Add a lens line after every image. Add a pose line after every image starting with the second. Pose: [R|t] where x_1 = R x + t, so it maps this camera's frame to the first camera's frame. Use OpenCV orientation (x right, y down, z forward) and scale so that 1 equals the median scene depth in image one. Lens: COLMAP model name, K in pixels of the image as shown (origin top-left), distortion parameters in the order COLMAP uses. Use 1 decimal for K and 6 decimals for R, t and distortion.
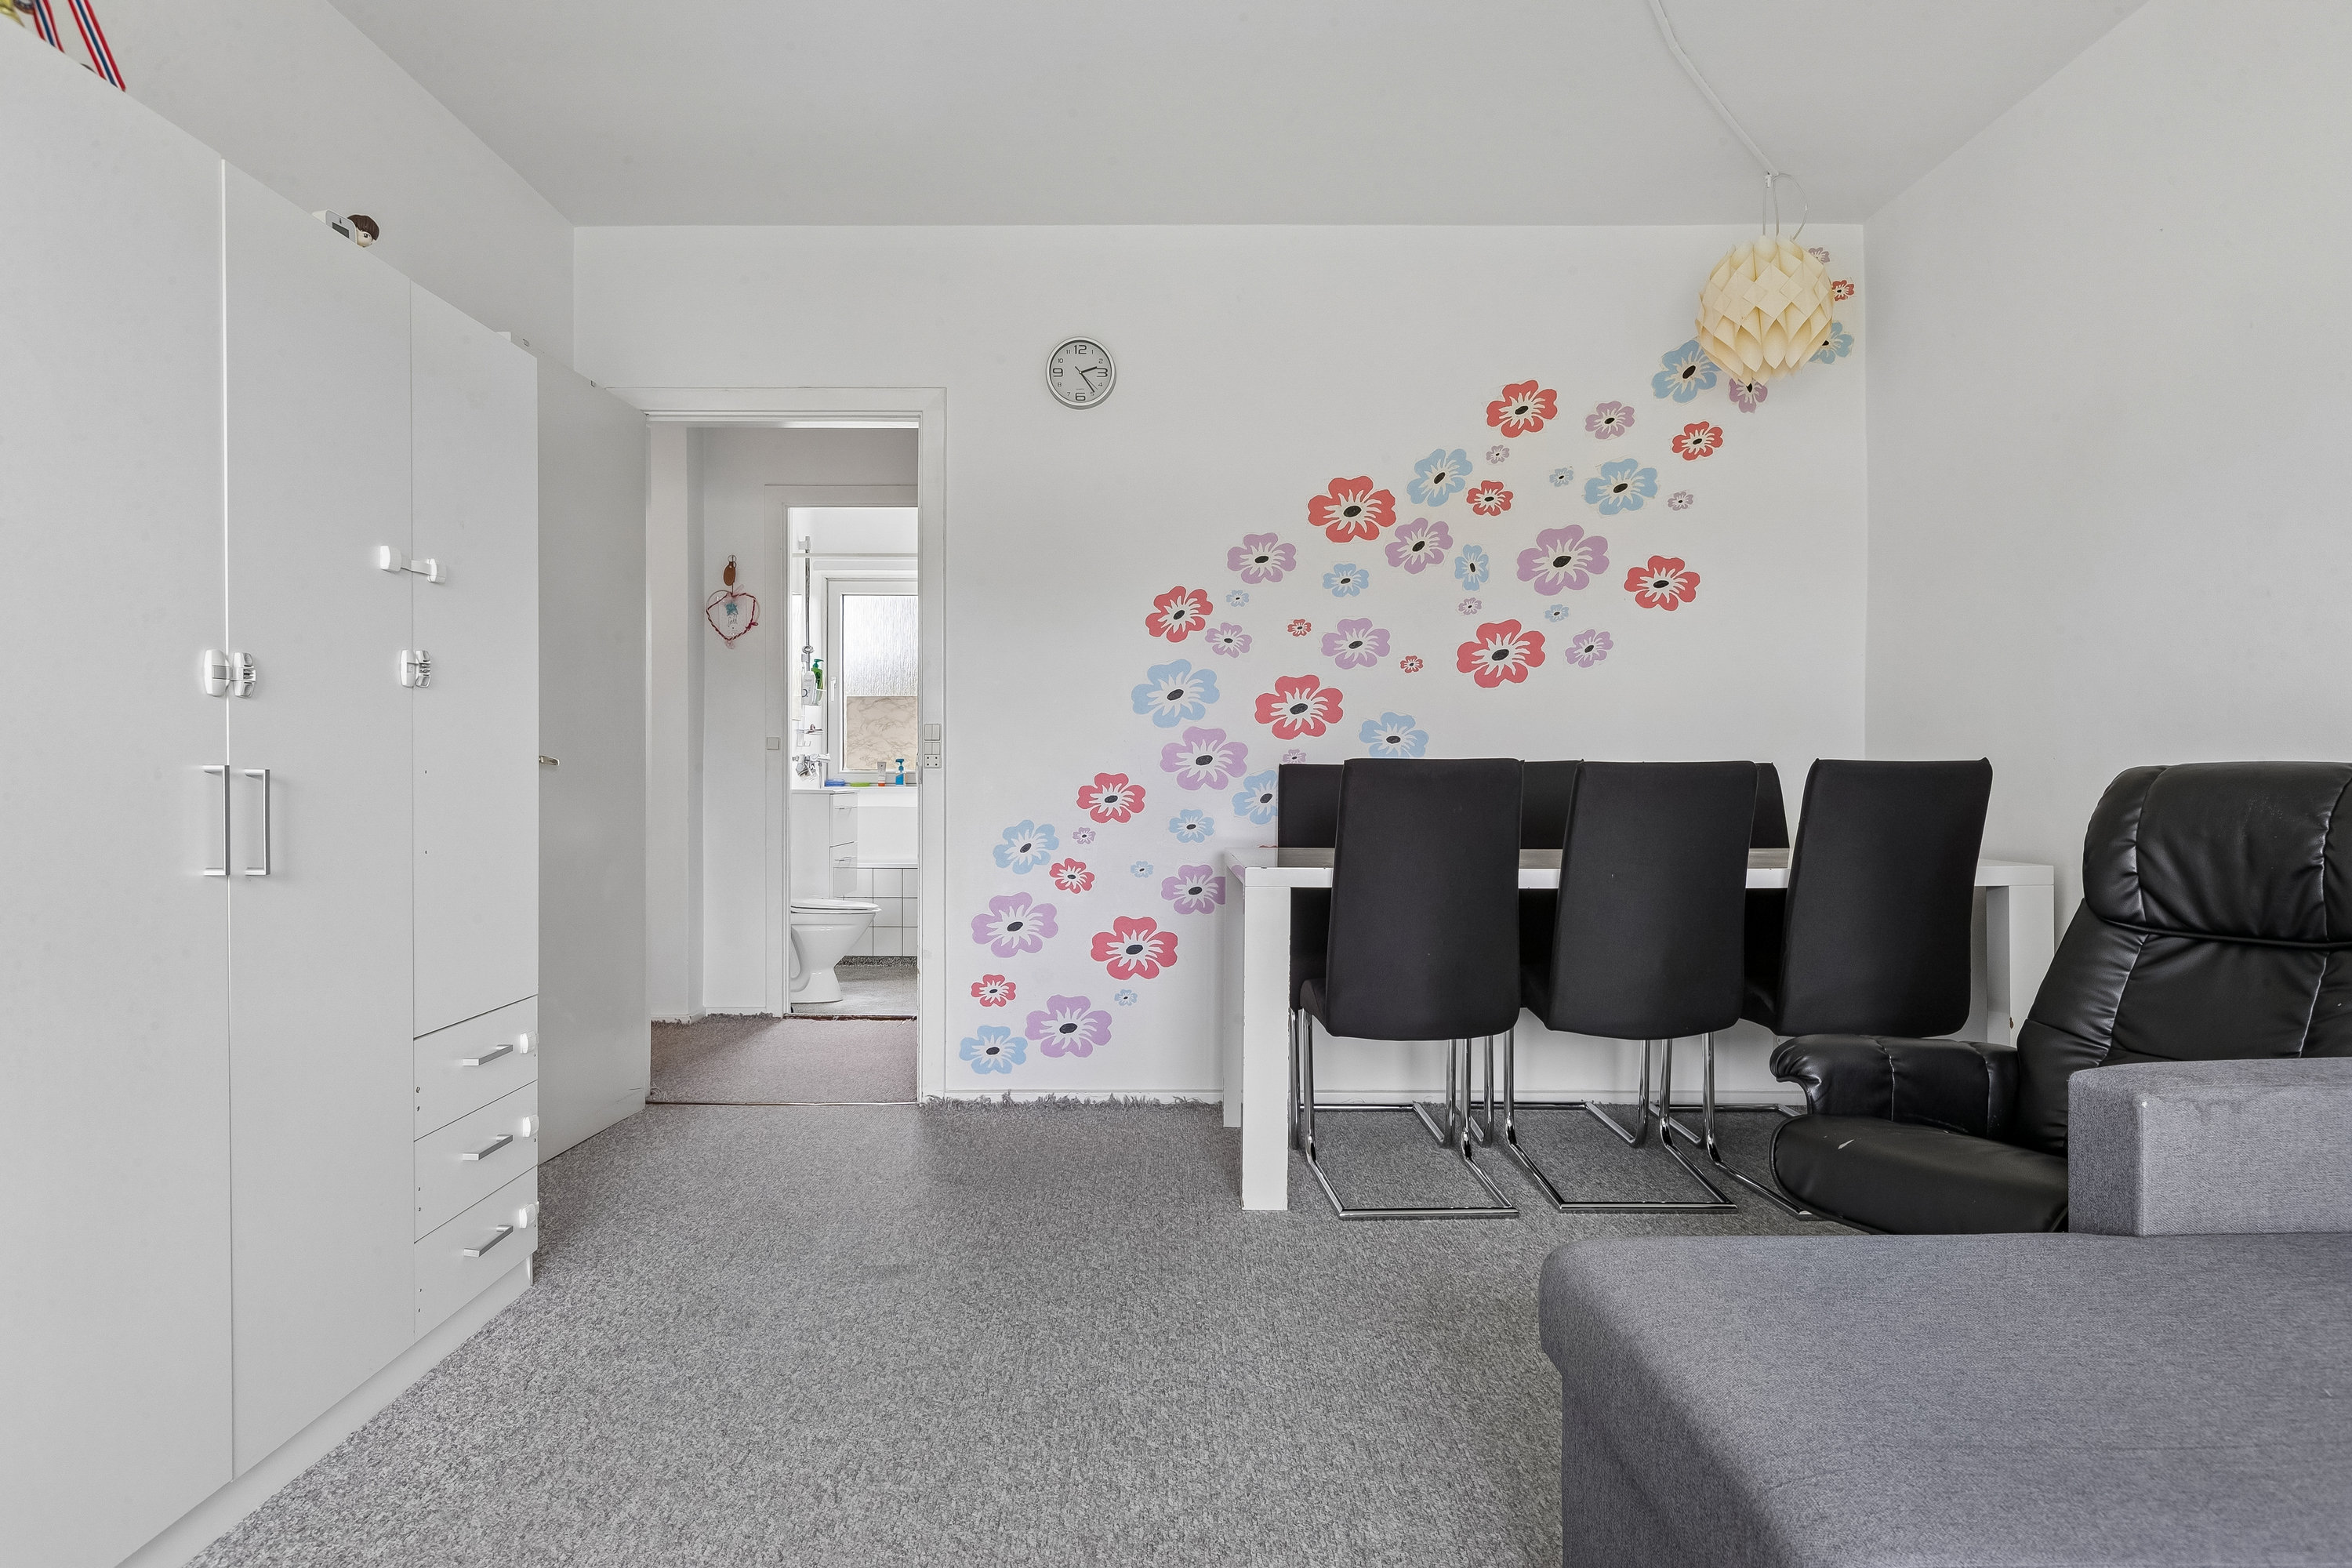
lens RADIAL K [[1567.9, 0, 1159.5], [0, 1567.9, 784.3], [0, 0, 1]] dist [0.003371, -0.007275]
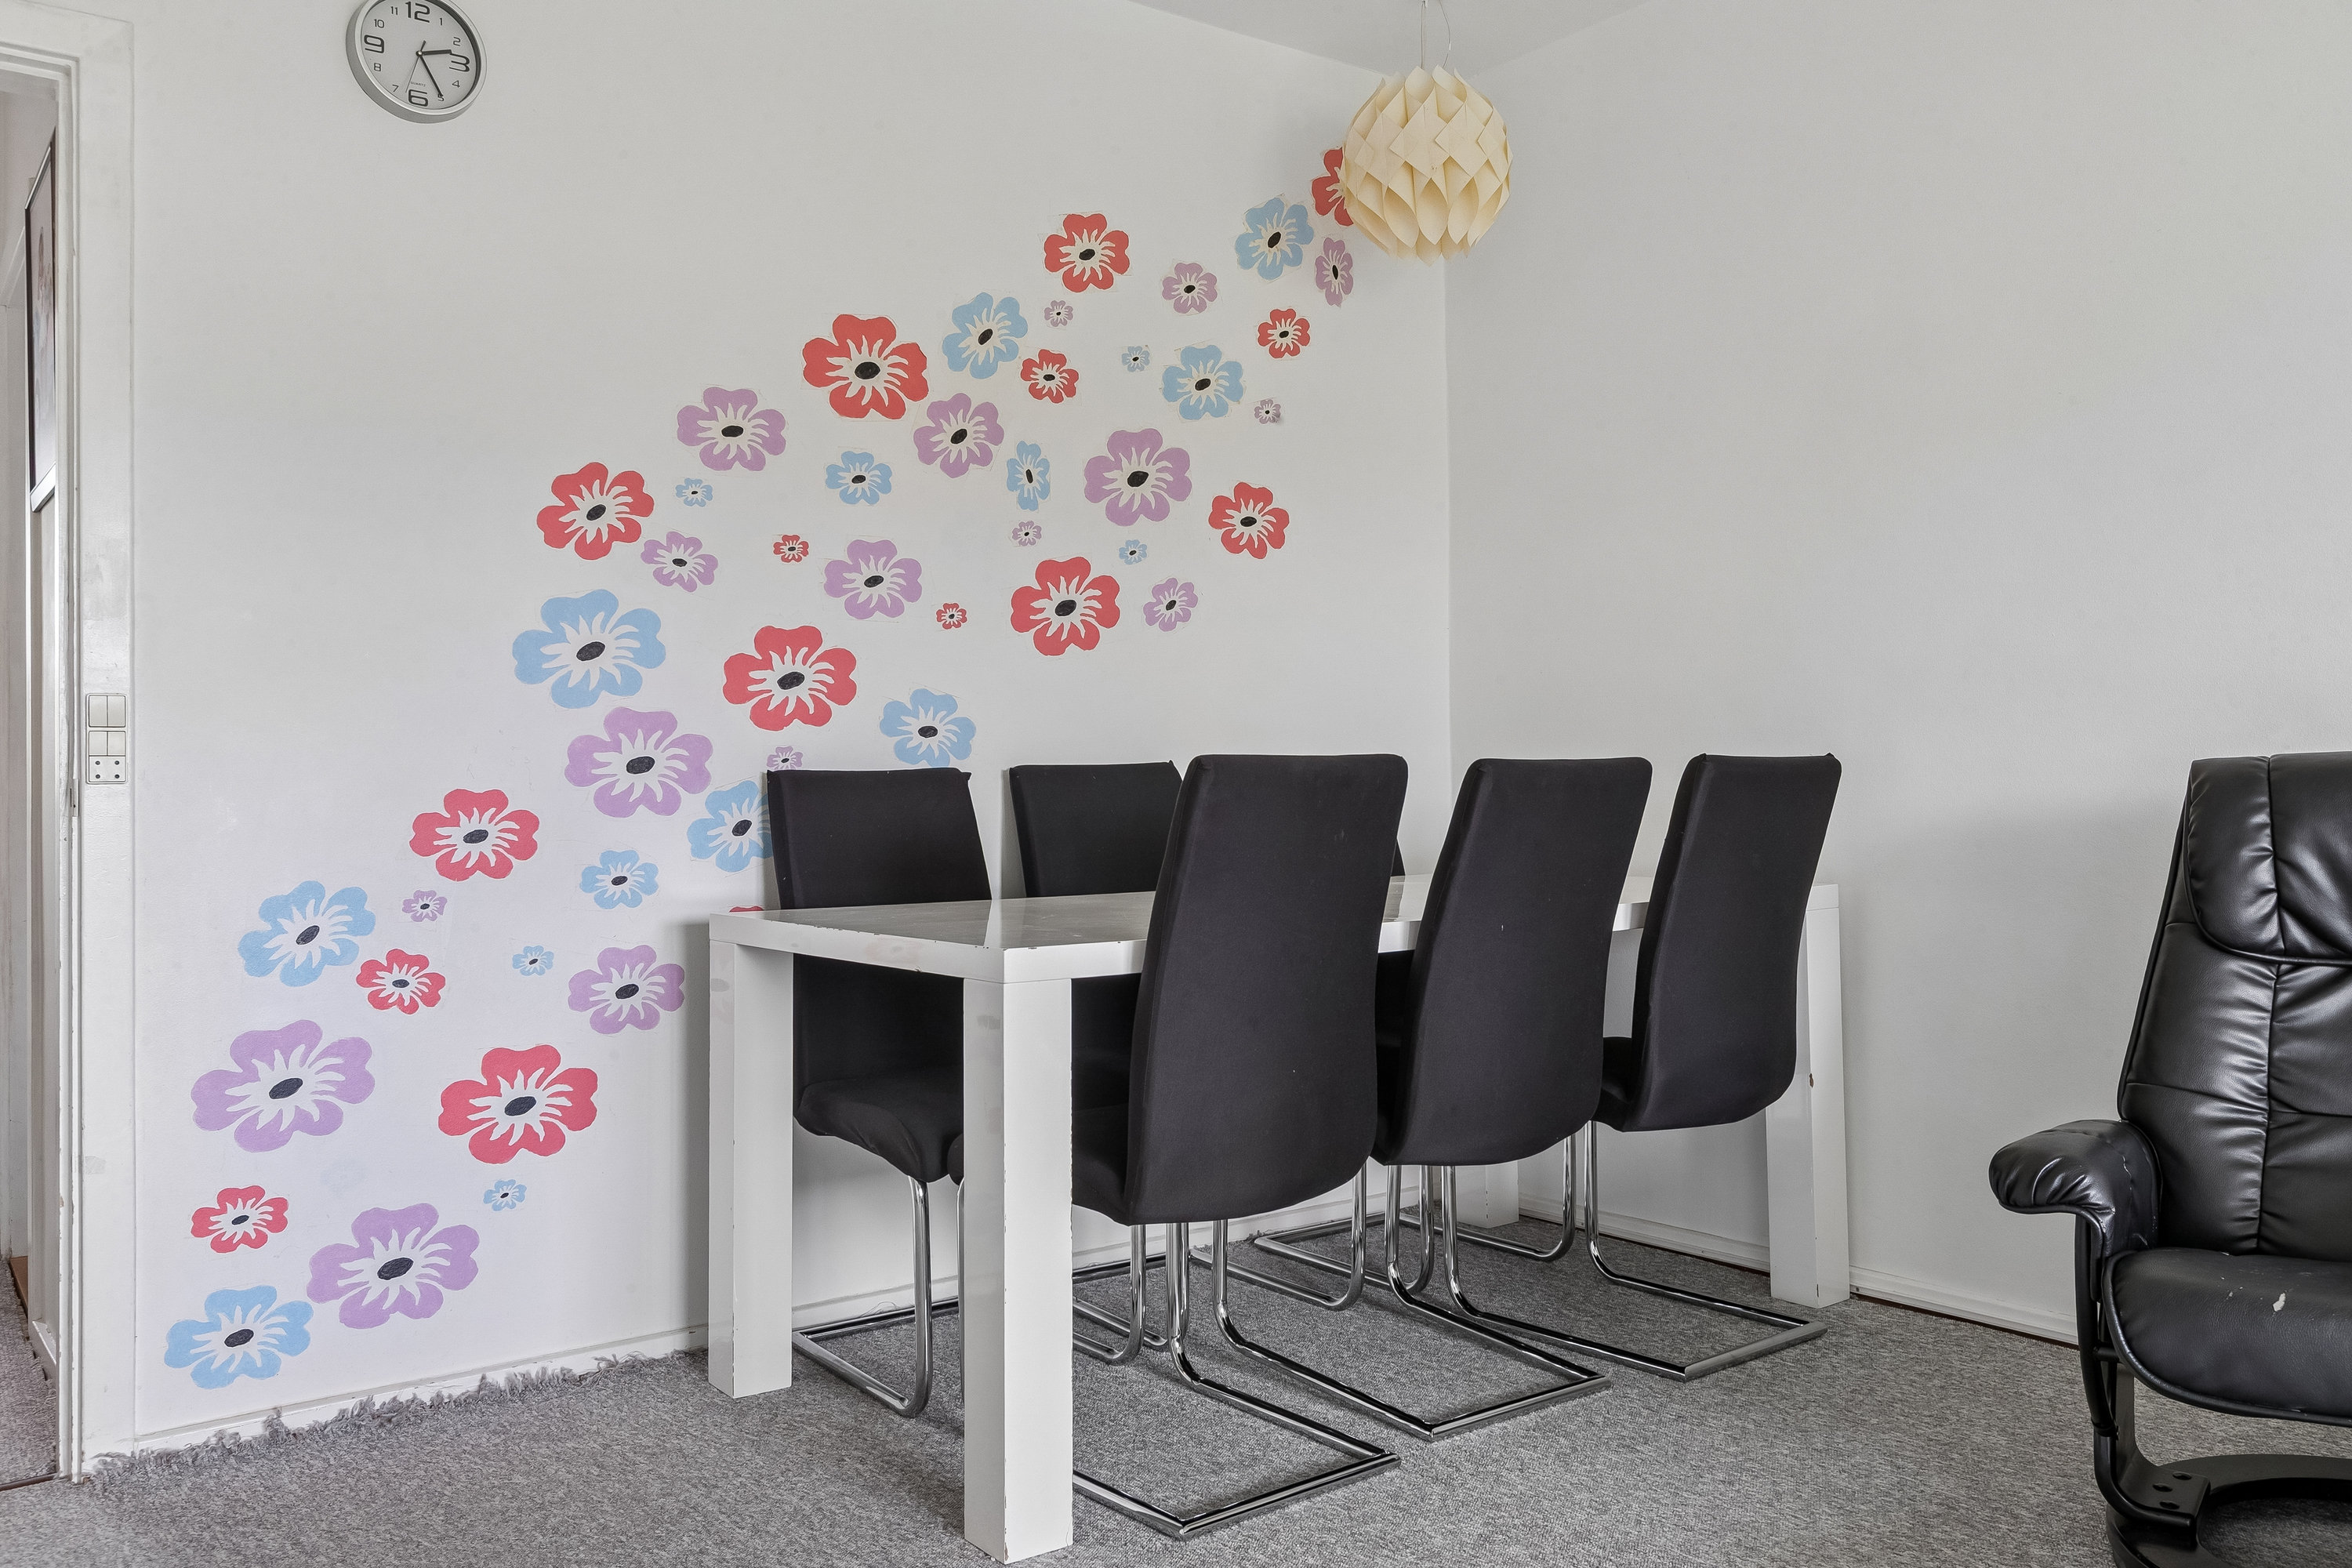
lens RADIAL K [[1884.1, 0, 1262.1], [0, 1884.1, 753.1], [0, 0, 1]] dist [0.008995, -0.011287]
pose [[0.795301, -0.001494, 0.606213, -0.213303], [0.017522, 0.999636, -0.020525, -0.001464], [-0.605961, 0.026946, 0.795038, 0.305901]]
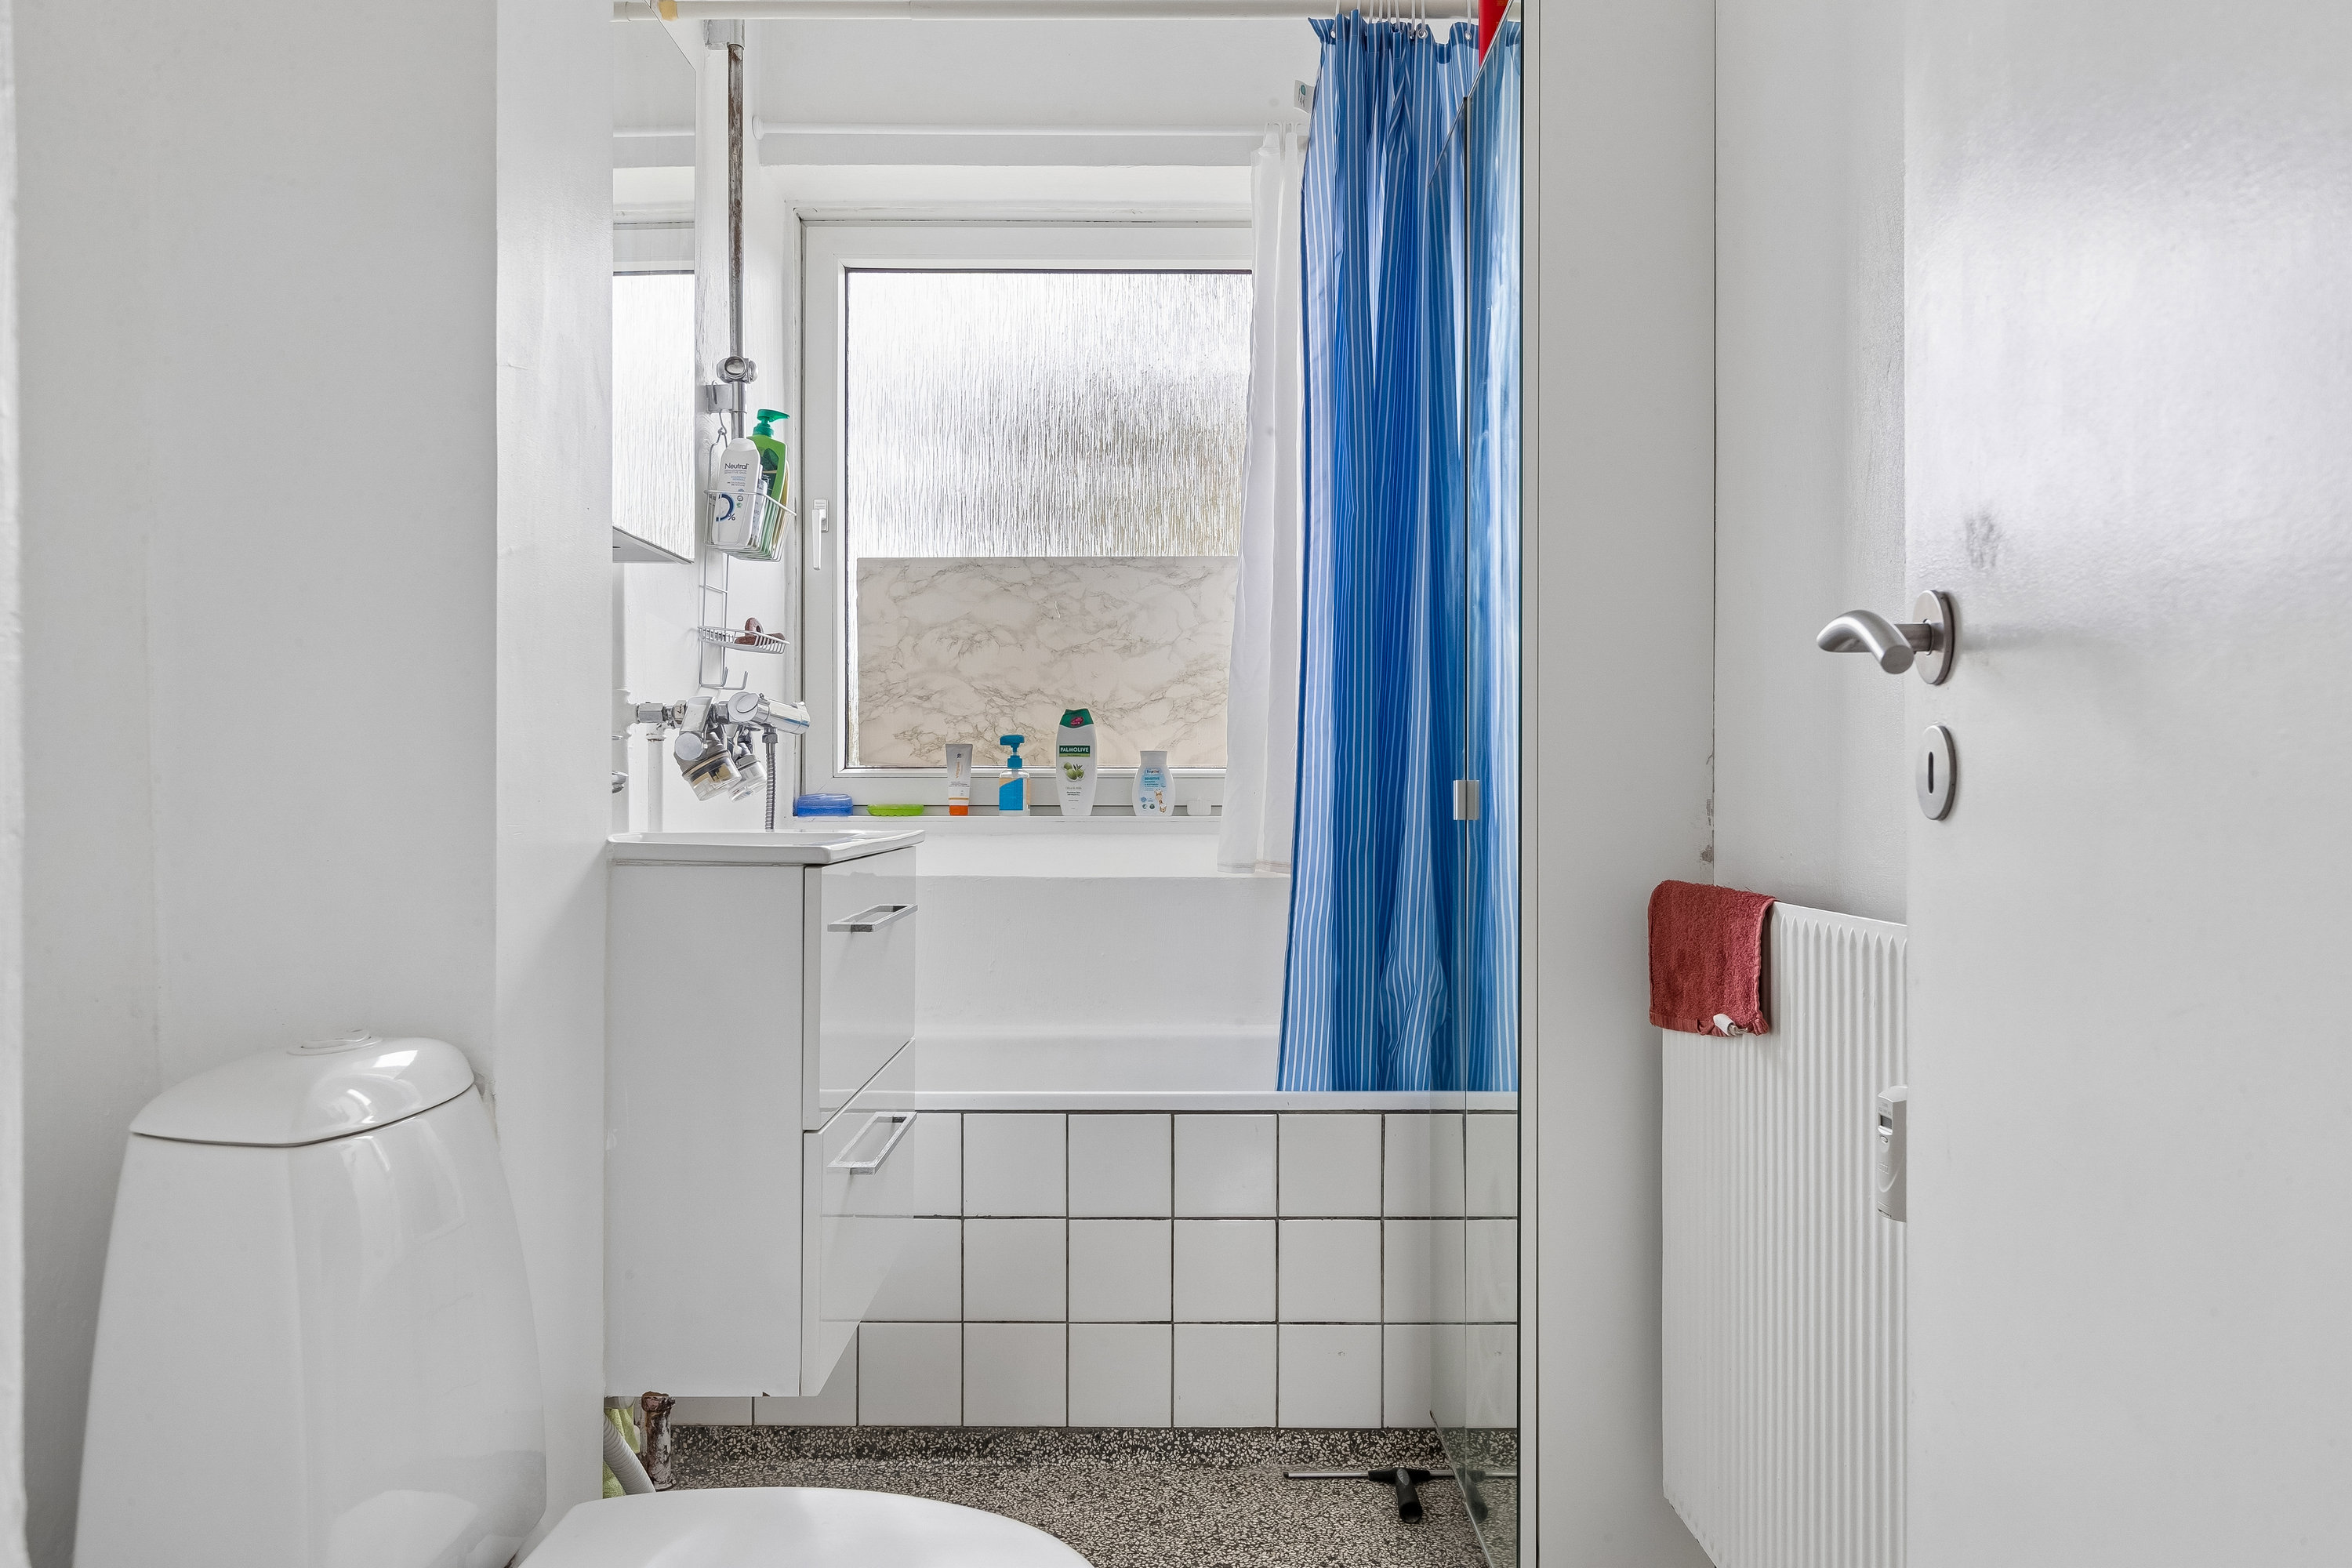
lens RADIAL K [[1757.0, 0, 1173.1], [0, 1757.0, 782.2], [0, 0, 1]] dist [-0.003366, -0.000169]
pose [[0.999988, -0.000246, -0.004866, -0.282341], [0.000197, 0.999949, -0.010137, -0.004401], [0.004868, 0.010136, 0.999937, 1.351942]]
